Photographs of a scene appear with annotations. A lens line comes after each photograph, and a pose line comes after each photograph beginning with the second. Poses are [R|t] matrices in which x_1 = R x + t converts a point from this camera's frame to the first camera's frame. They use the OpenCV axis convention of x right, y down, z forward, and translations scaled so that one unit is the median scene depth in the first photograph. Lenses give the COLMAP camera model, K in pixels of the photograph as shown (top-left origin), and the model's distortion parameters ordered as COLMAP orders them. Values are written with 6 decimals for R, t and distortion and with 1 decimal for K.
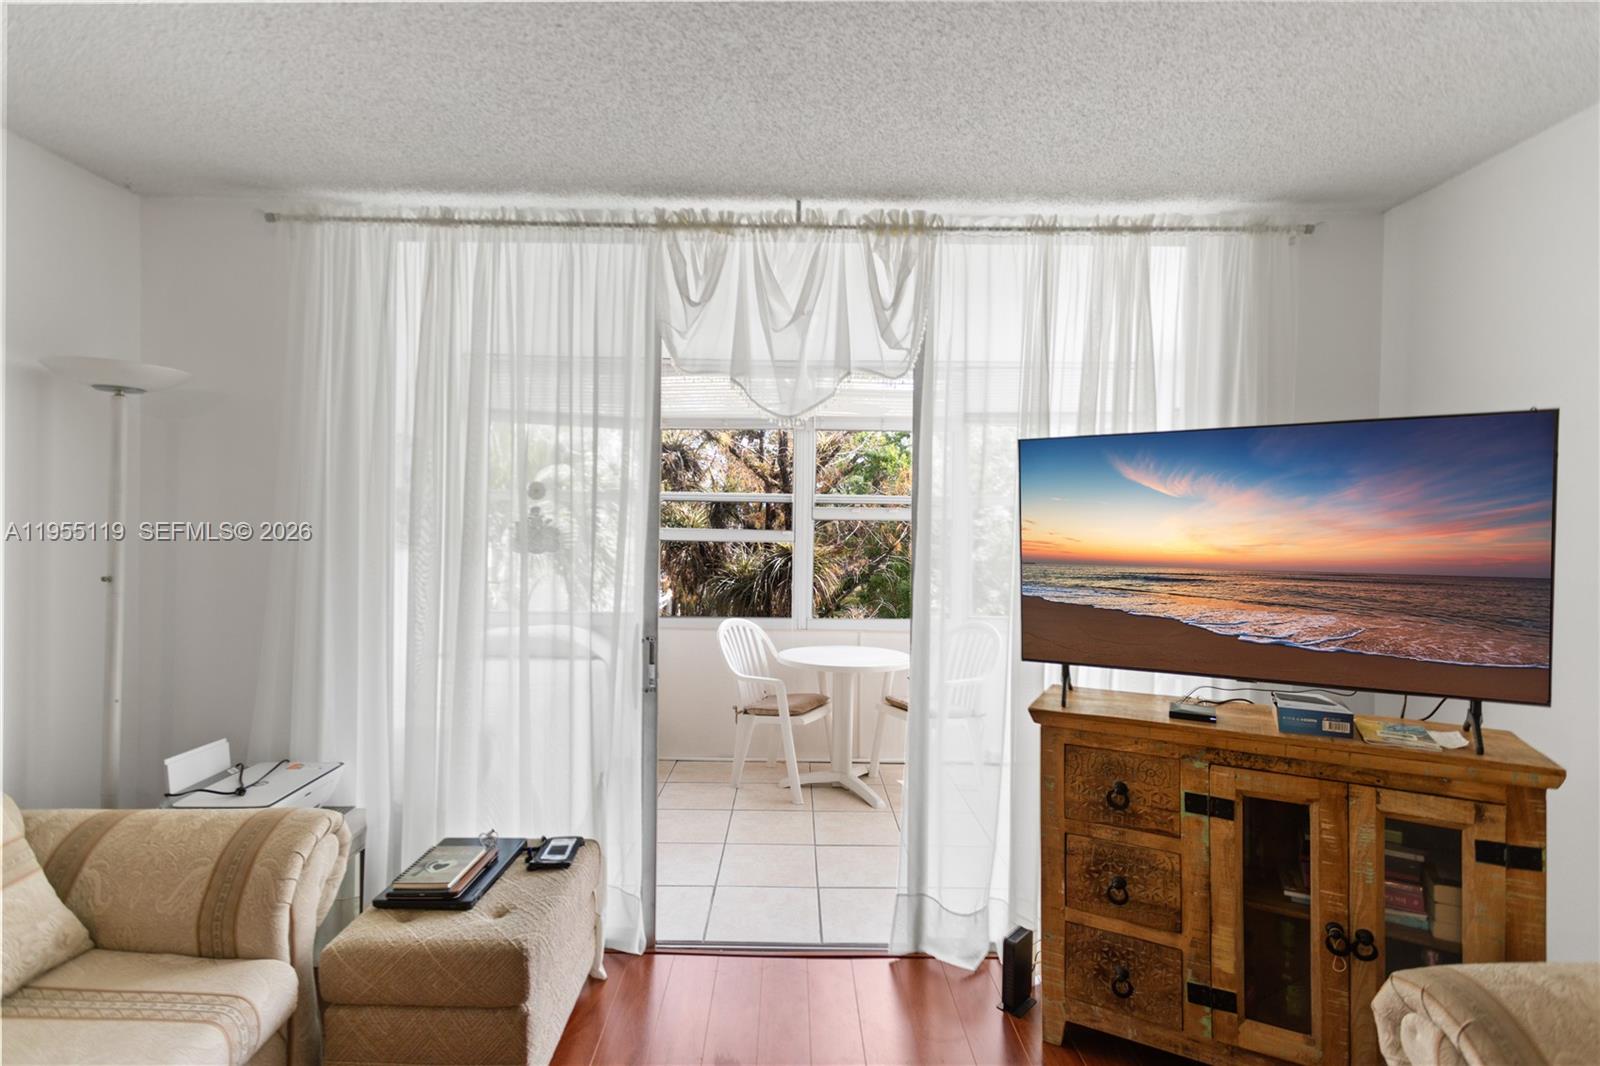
lens RADIAL K [[751.4, 0, 790.8], [0, 751.4, 531.8], [0, 0, 1]] dist [0.003410, 0.000508]
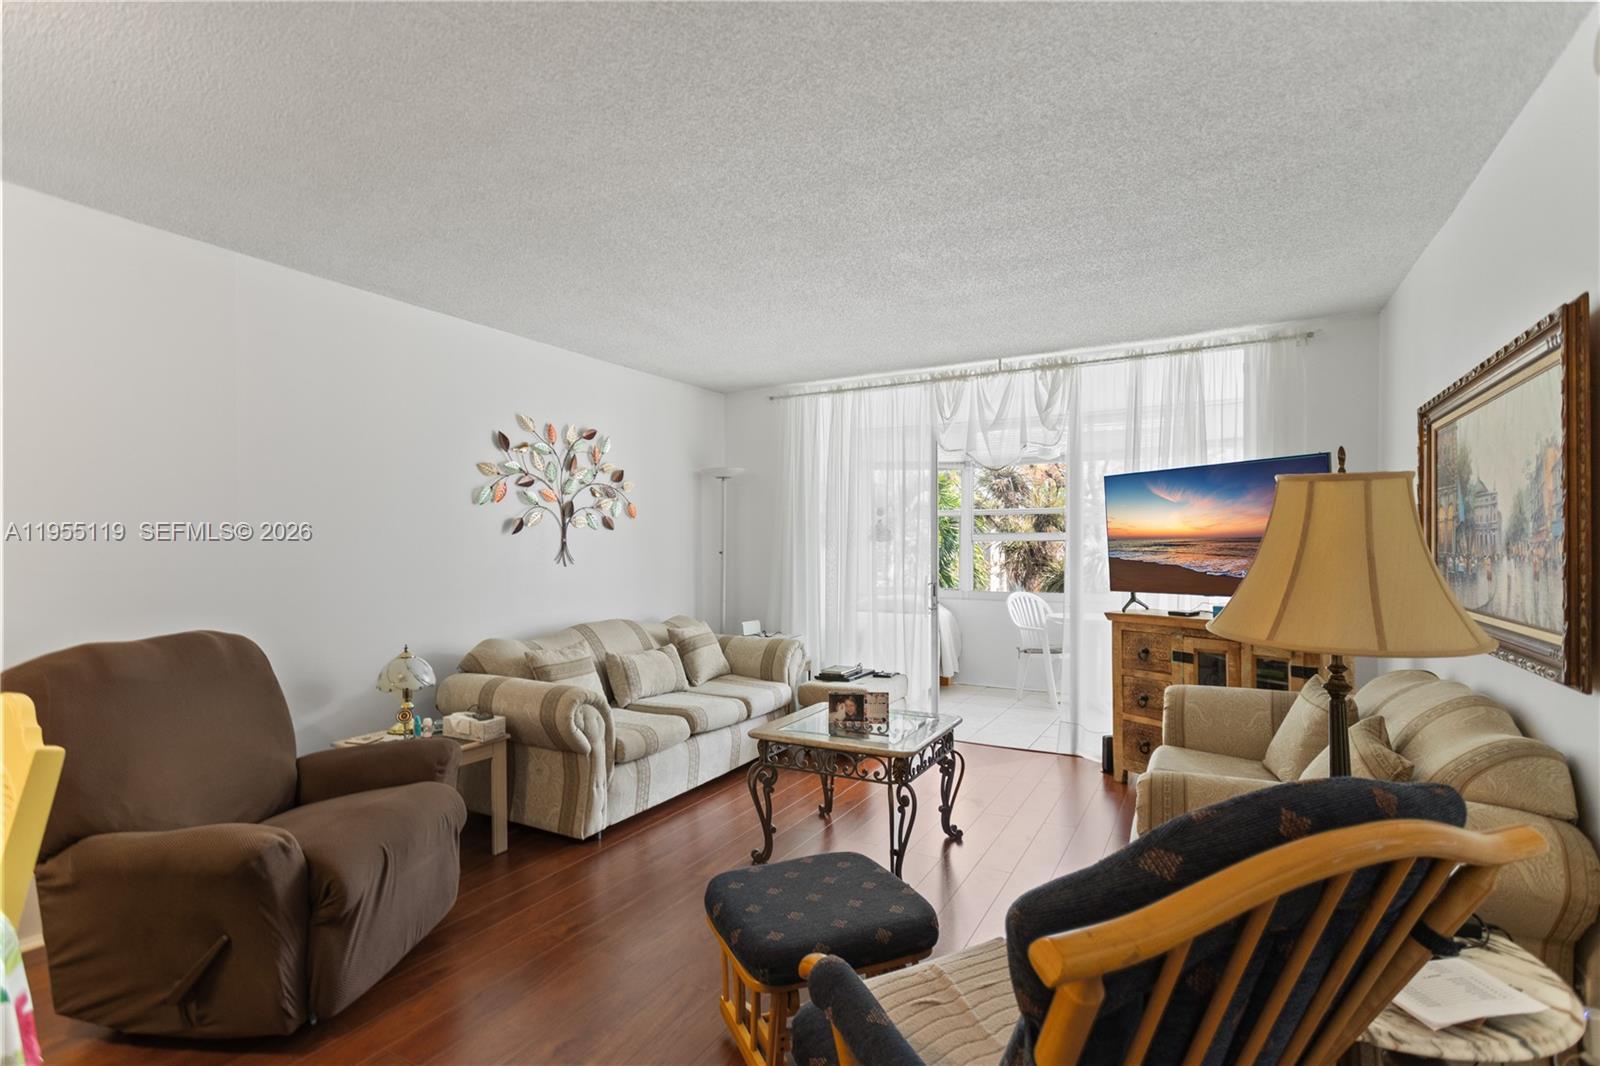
lens RADIAL K [[754.4, 0, 798.9], [0, 754.4, 557.1], [0, 0, 1]] dist [0.000164, 0.000215]
pose [[0.870869, -0.007850, -0.491453, 0.561285], [0.012560, 0.999901, 0.006286, 0.063331], [0.491355, -0.011647, 0.870881, -1.062995]]
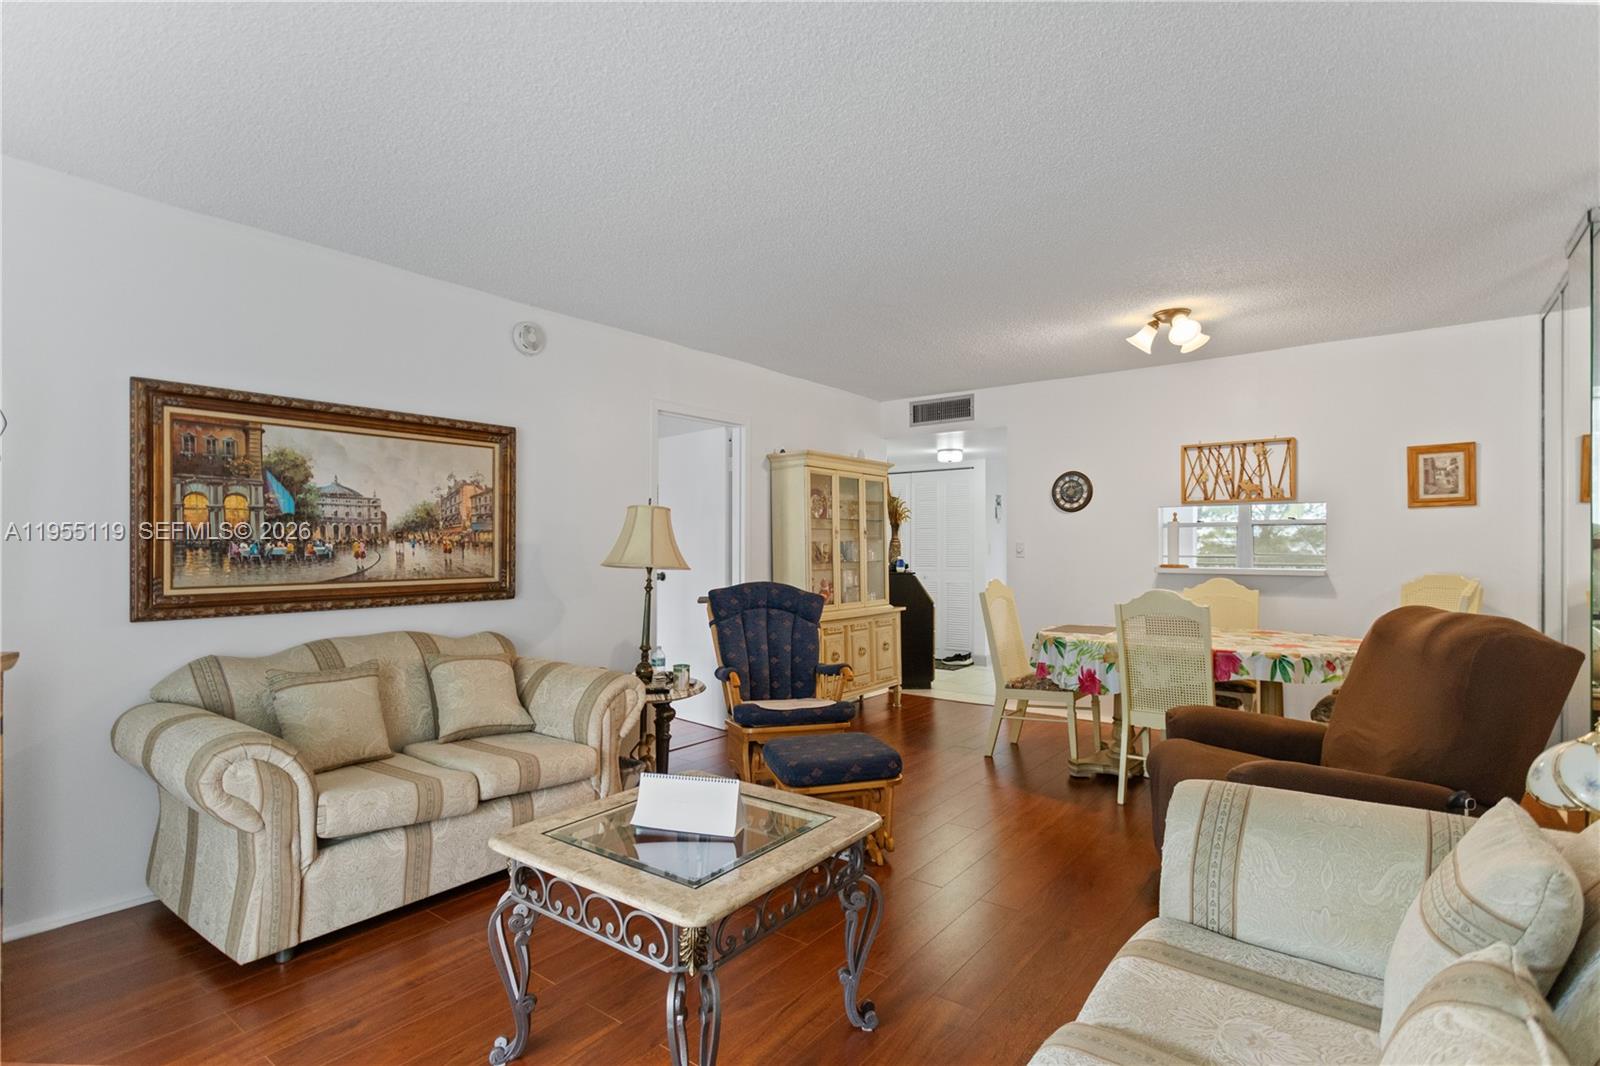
lens RADIAL K [[779.4, 0, 797.5], [0, 779.4, 550.6], [0, 0, 1]] dist [-0.005262, 0.000280]
pose [[-0.788504, -0.013881, 0.614873, -0.691164], [-0.006804, 0.999881, 0.013848, 0.071032], [-0.614992, 0.006735, -0.788504, 0.877425]]
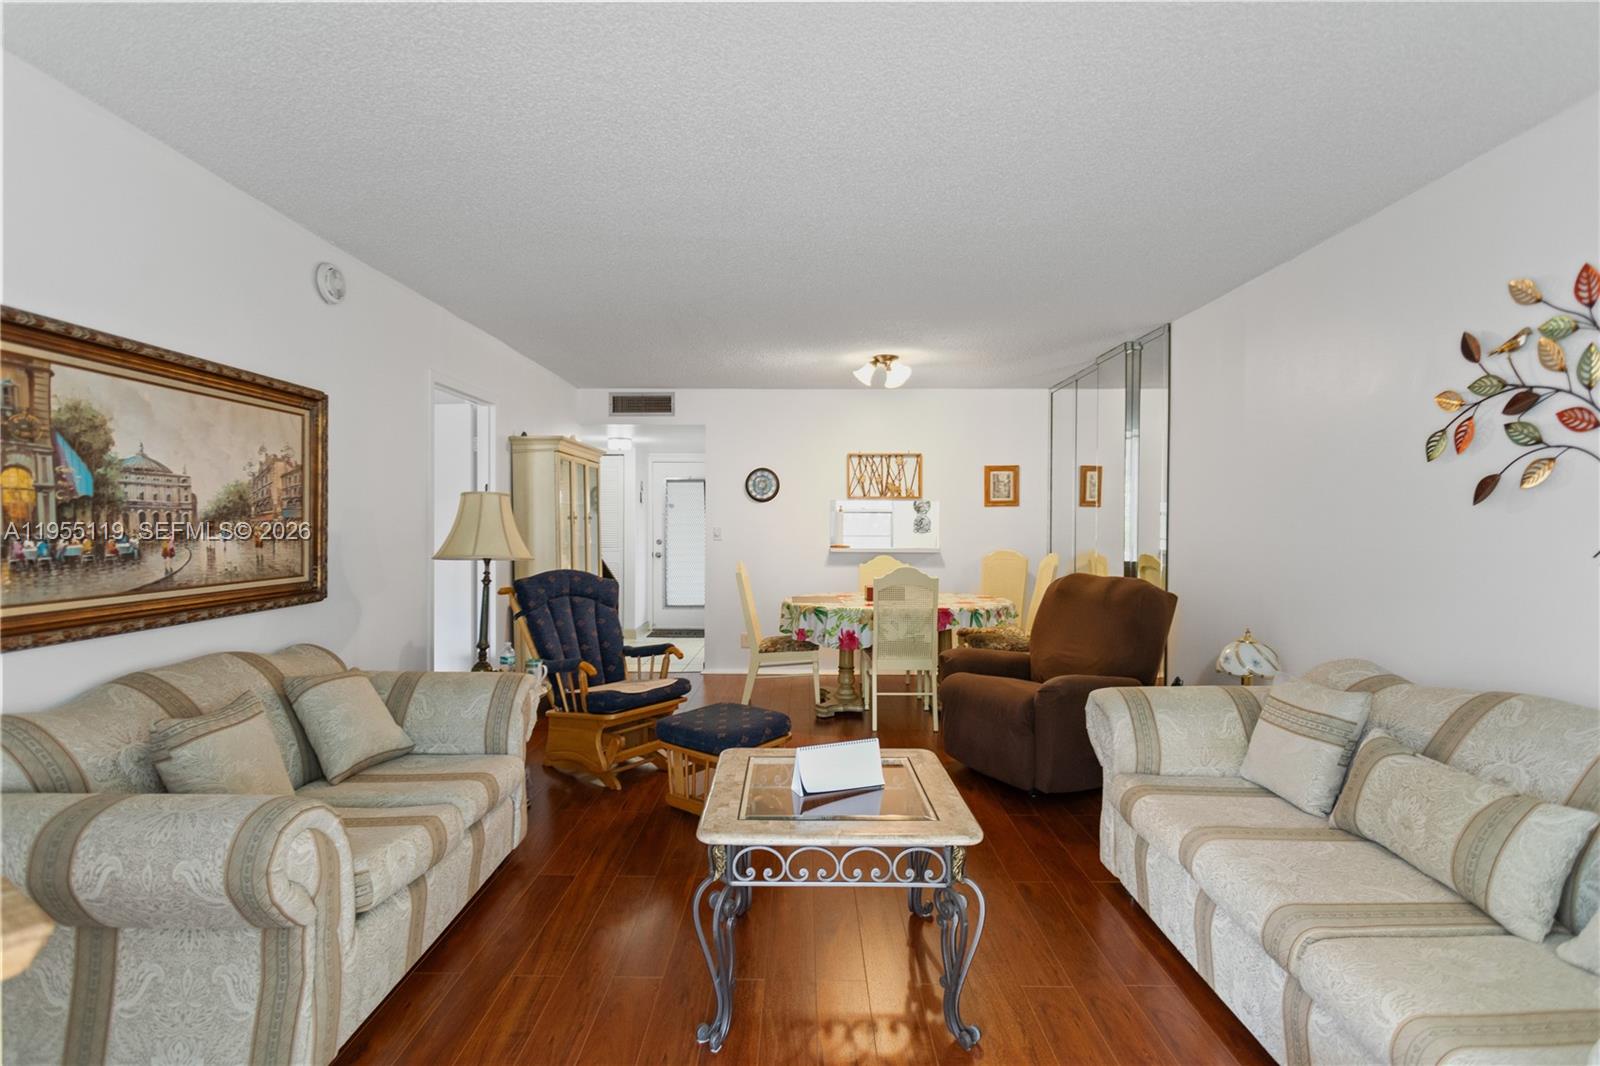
lens RADIAL K [[751.4, 0, 790.8], [0, 751.4, 531.8], [0, 0, 1]] dist [0.003410, 0.000508]
pose [[-0.999655, -0.015895, 0.020899, -0.018323], [-0.015610, 0.999784, 0.013709, 0.048467], [-0.021112, 0.013378, -0.999688, 1.246765]]
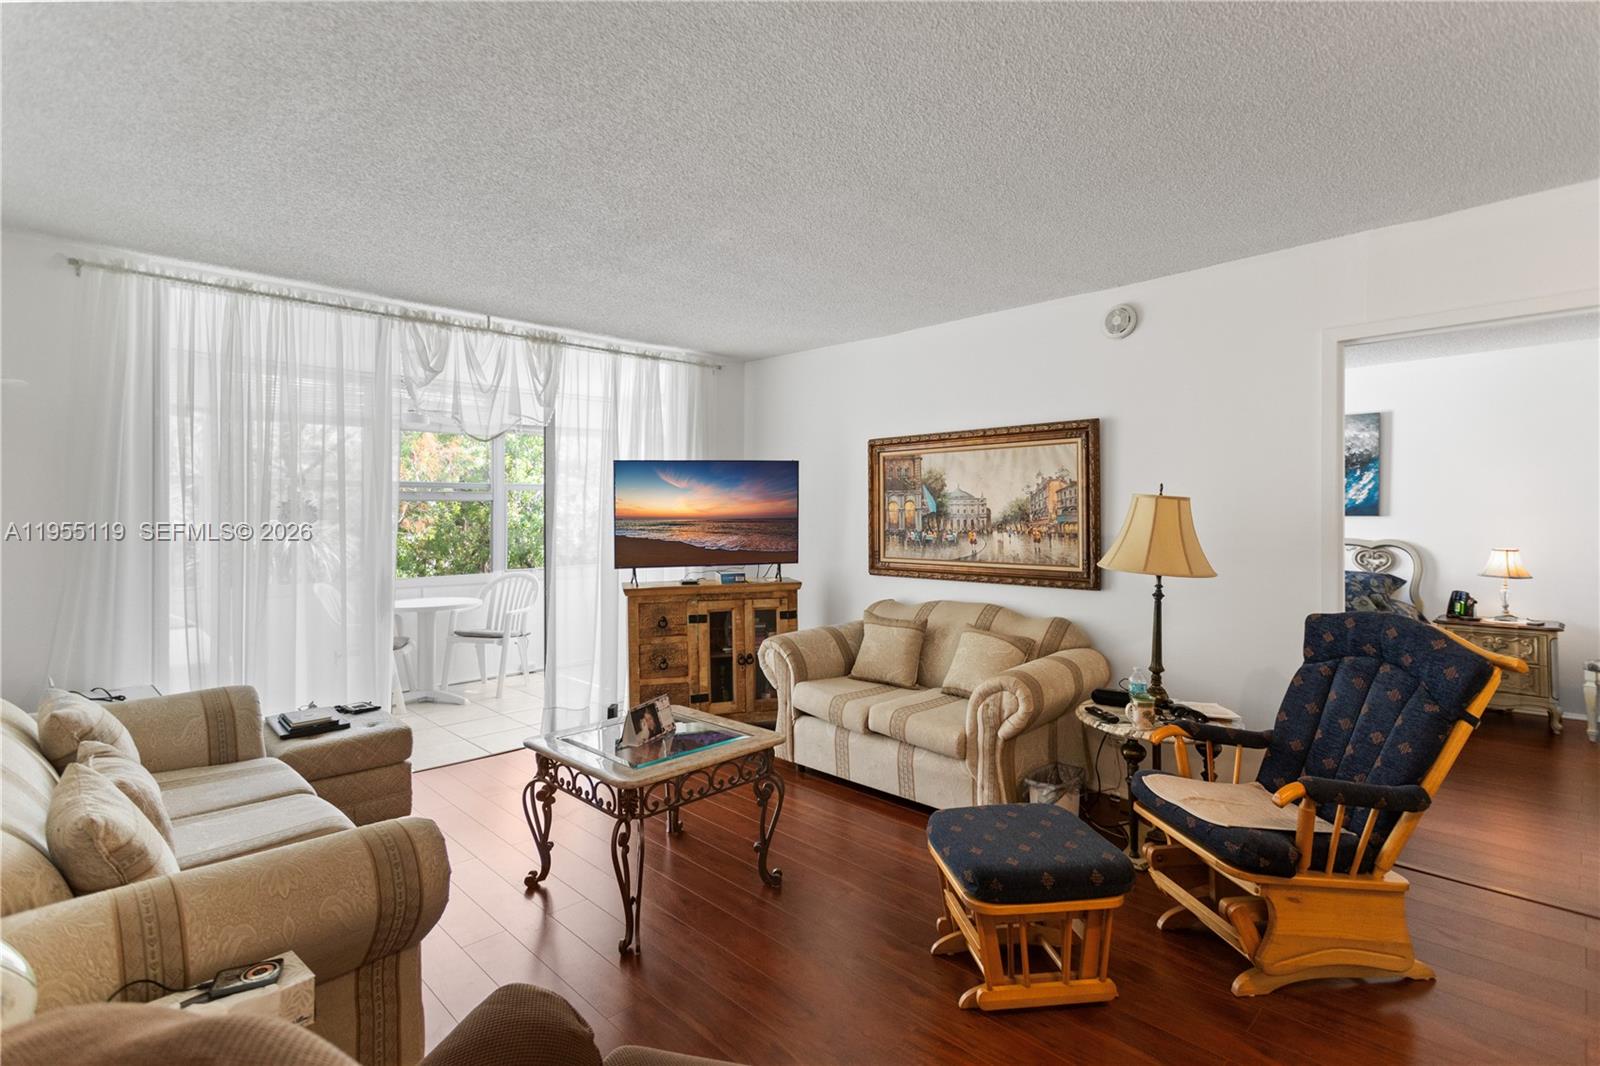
lens RADIAL K [[766.2, 0, 802.6], [0, 766.2, 505.2], [0, 0, 1]] dist [0.001634, 0.000311]
pose [[0.710650, -0.008673, 0.703492, -0.783926], [0.014603, 0.999890, -0.002425, 0.012973], [-0.703394, 0.011997, 0.710699, -0.827598]]
